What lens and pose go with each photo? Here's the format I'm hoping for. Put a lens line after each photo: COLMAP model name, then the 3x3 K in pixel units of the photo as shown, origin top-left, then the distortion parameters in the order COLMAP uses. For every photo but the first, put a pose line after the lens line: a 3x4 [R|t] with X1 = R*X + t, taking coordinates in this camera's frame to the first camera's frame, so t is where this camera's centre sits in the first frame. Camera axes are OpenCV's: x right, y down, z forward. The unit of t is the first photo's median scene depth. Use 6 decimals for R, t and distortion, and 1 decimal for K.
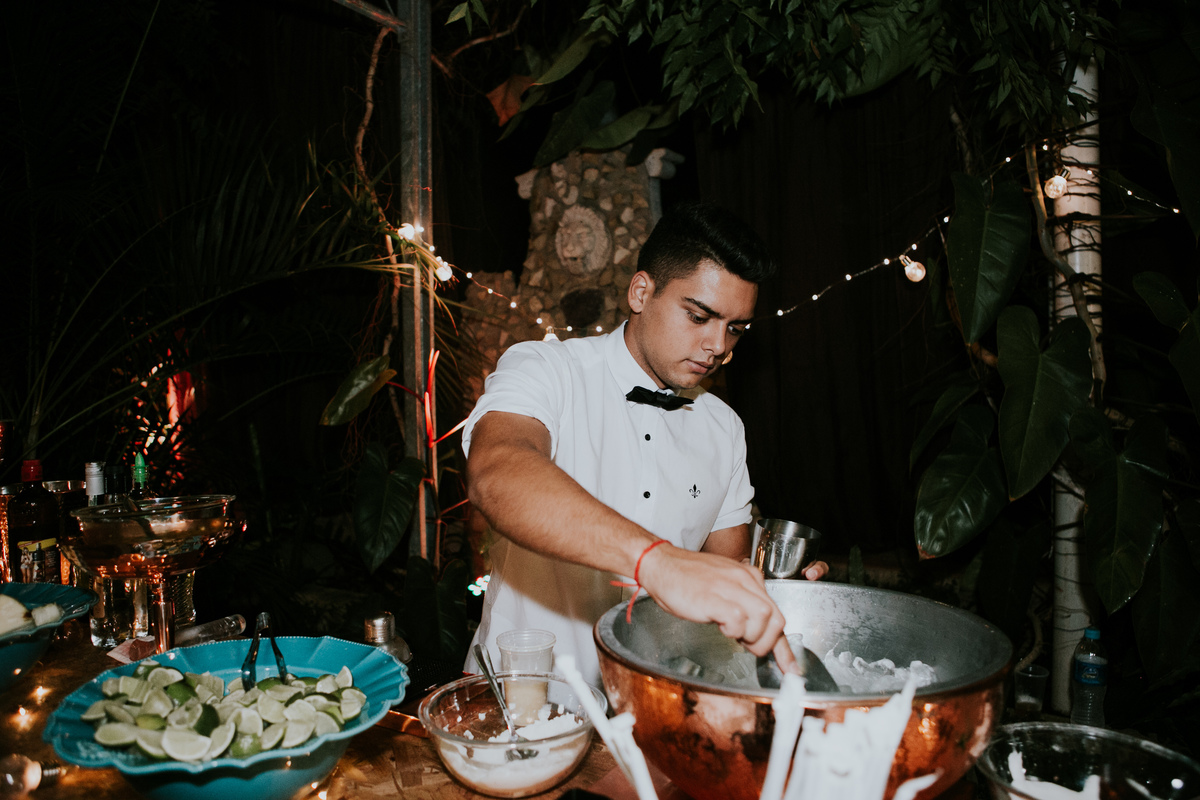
lens RADIAL K [[814.0, 0, 624.5], [0, 814.0, 405.3], [0, 0, 1]] dist [-0.079598, 0.046897]
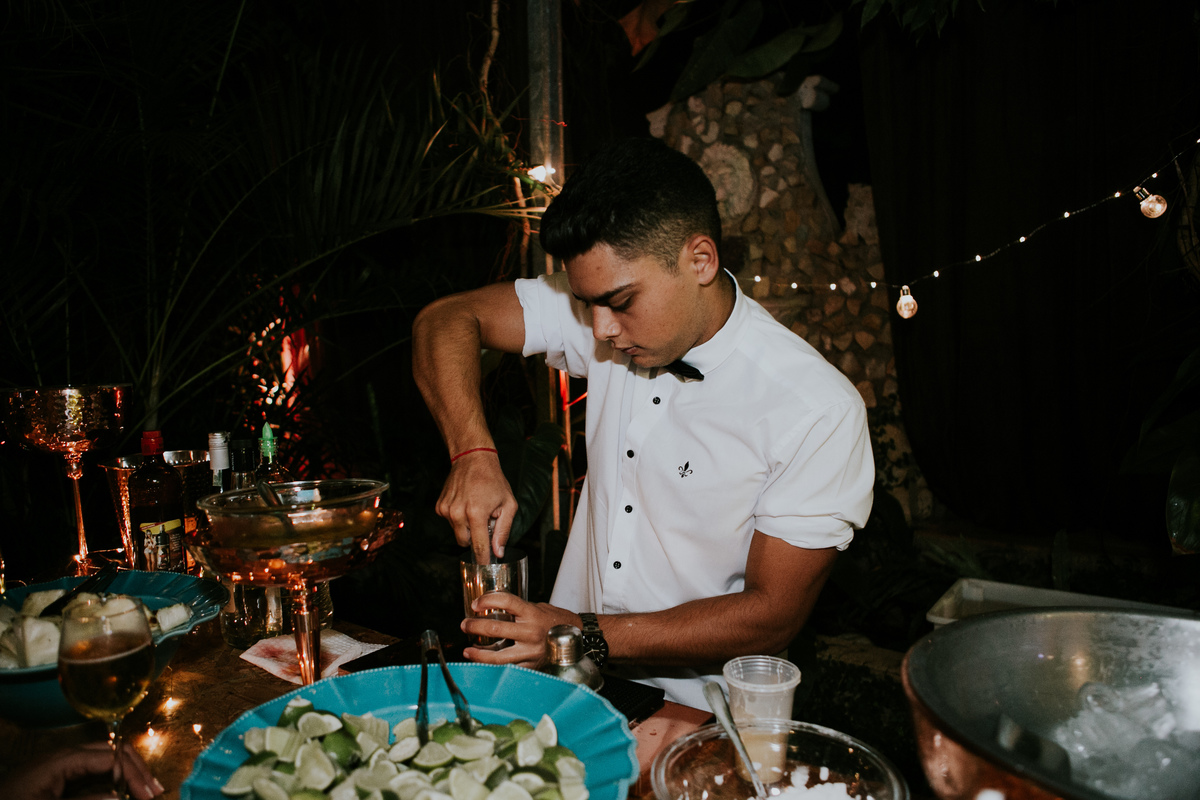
lens RADIAL K [[814.0, 0, 637.7], [0, 814.0, 407.0], [0, 0, 1]] dist [-0.079598, 0.046897]
pose [[0.995181, 0.005360, -0.097907, -0.067611], [0.000132, 0.998431, 0.055999, -0.003916], [0.098054, -0.055742, 0.993619, 0.094216]]
